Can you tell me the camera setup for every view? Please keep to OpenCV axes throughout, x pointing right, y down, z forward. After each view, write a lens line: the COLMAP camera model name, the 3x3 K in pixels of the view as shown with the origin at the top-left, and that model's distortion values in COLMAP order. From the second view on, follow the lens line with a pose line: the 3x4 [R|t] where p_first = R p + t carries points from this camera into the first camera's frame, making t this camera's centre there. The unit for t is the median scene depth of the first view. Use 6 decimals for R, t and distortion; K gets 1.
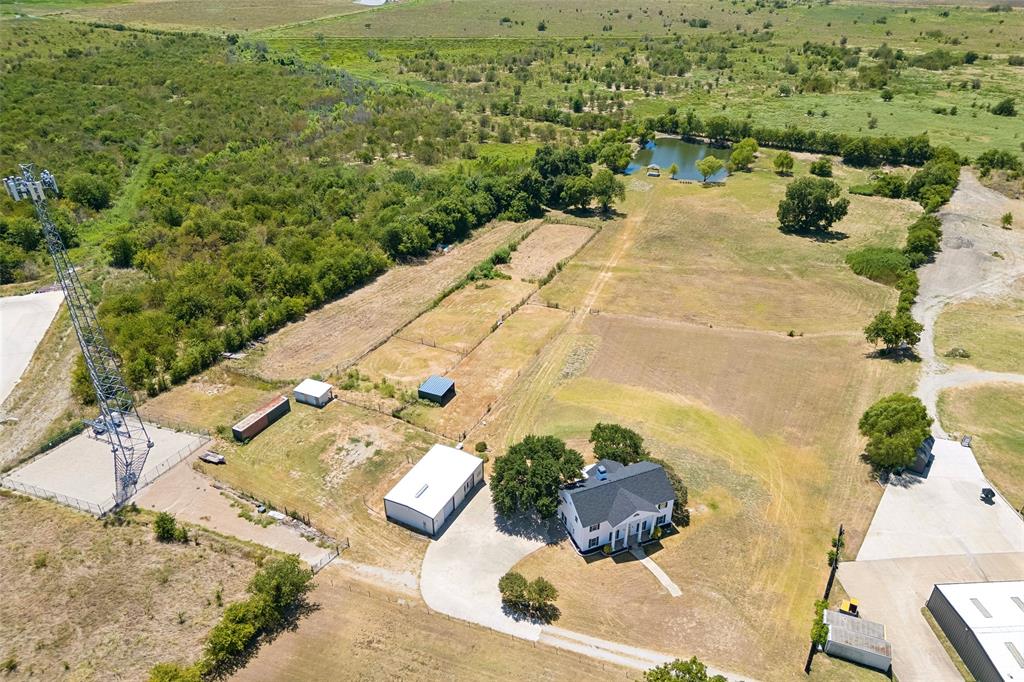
lens RADIAL K [[716.2, 0, 515.8], [0, 716.2, 342.6], [0, 0, 1]] dist [0.066729, -0.062655]
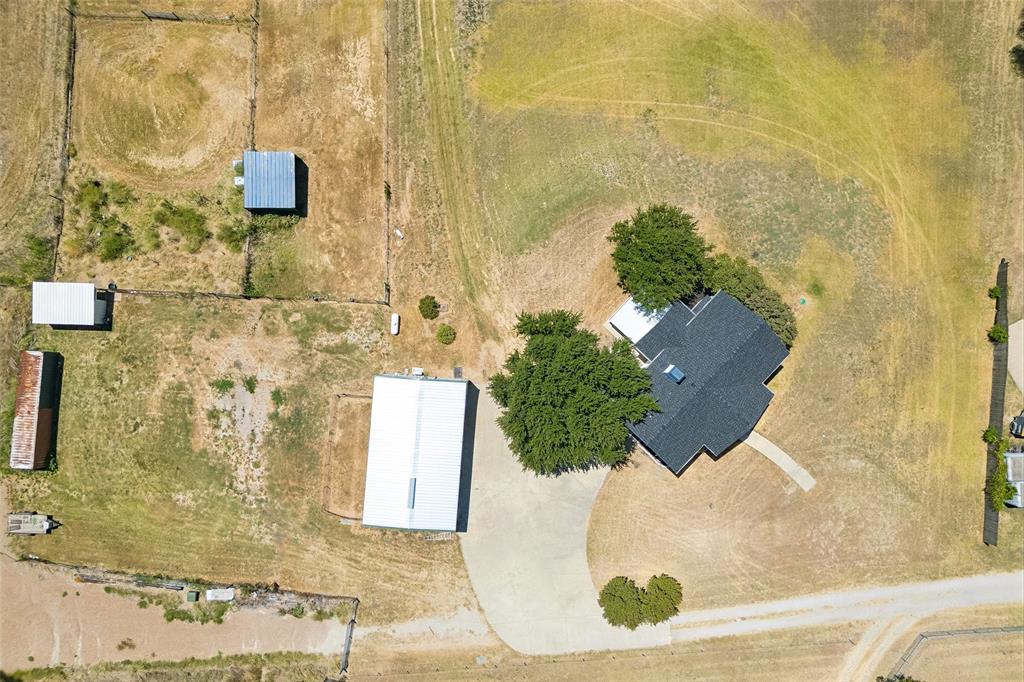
lens RADIAL K [[716.2, 0, 515.8], [0, 716.2, 342.6], [0, 0, 1]] dist [0.066729, -0.062655]
pose [[0.913816, -0.406106, 0.004192, 0.001468], [0.214397, 0.491149, 0.844279, -0.157898], [-0.344926, -0.770617, 0.535888, 0.311357]]
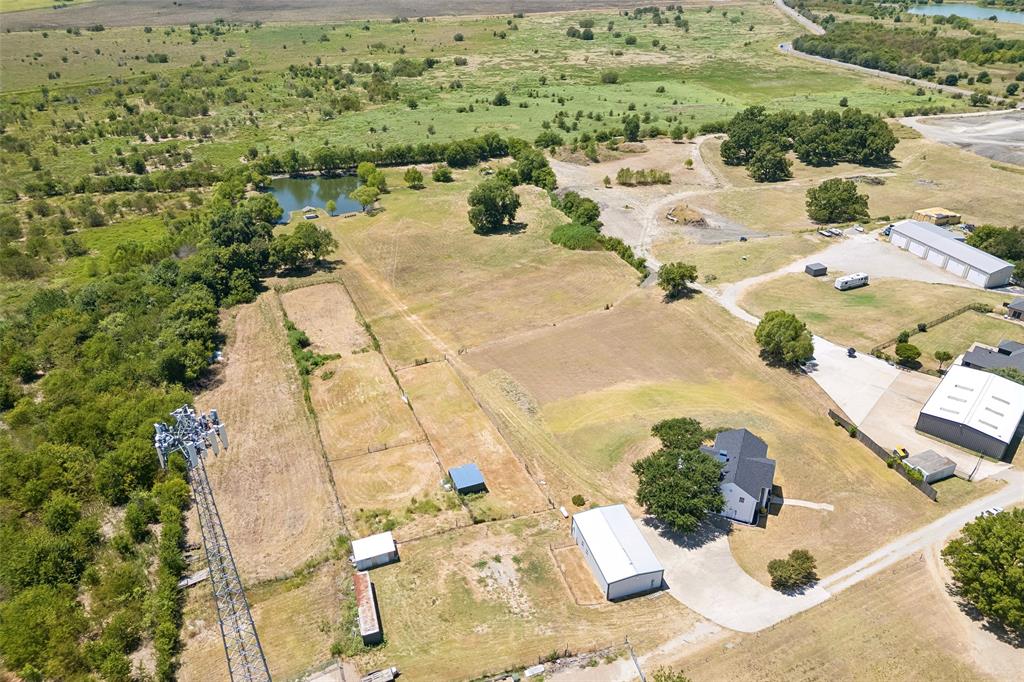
lens RADIAL K [[716.2, 0, 515.8], [0, 716.2, 342.6], [0, 0, 1]] dist [0.066729, -0.062655]
pose [[0.704380, -0.357673, 0.613122, -0.314394], [0.370440, 0.922042, 0.112309, -0.098227], [-0.605494, 0.148017, 0.781964, 0.117468]]
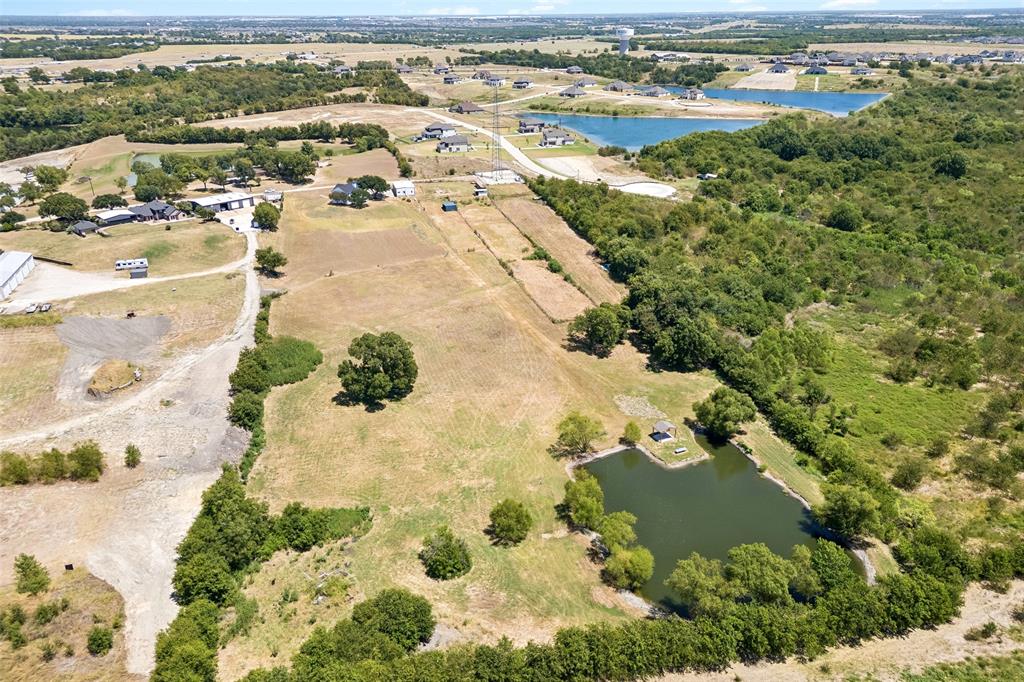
lens RADIAL K [[716.2, 0, 515.8], [0, 716.2, 342.6], [0, 0, 1]] dist [0.066729, -0.062655]
pose [[-0.726756, 0.283853, -0.625503, 0.740066], [-0.357324, 0.621482, 0.697194, -0.765937], [0.586639, 0.730197, -0.350238, 1.258547]]
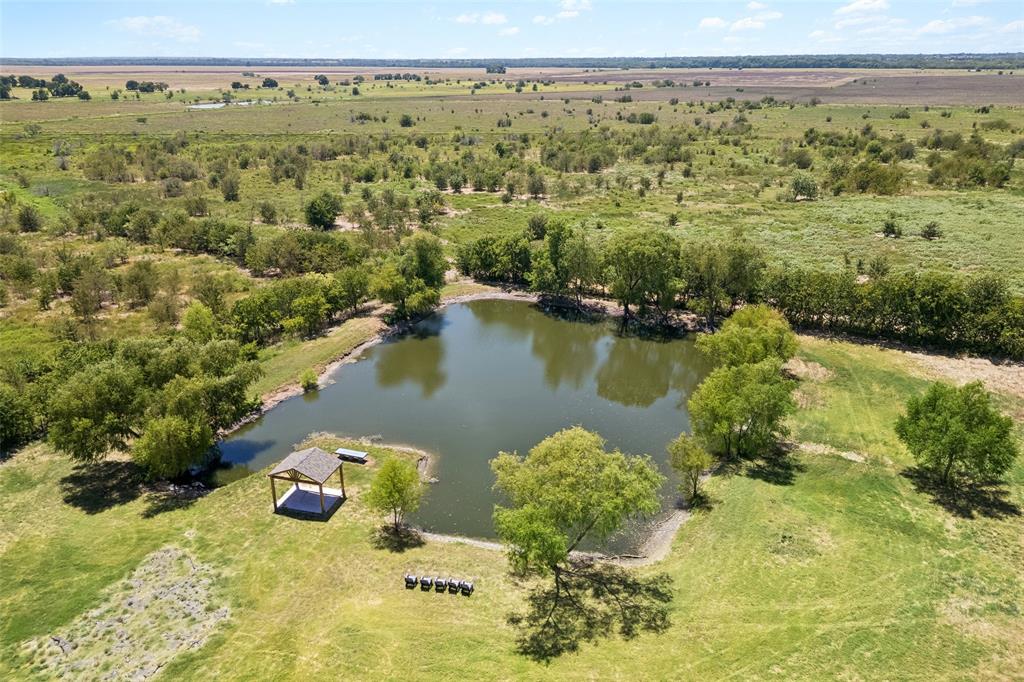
lens RADIAL K [[716.2, 0, 515.8], [0, 716.2, 342.6], [0, 0, 1]] dist [0.066729, -0.062655]
pose [[0.999508, -0.013037, 0.028523, 0.282033], [0.017975, 0.983429, -0.180403, -0.278792], [-0.025698, 0.180827, 0.983179, 0.928174]]
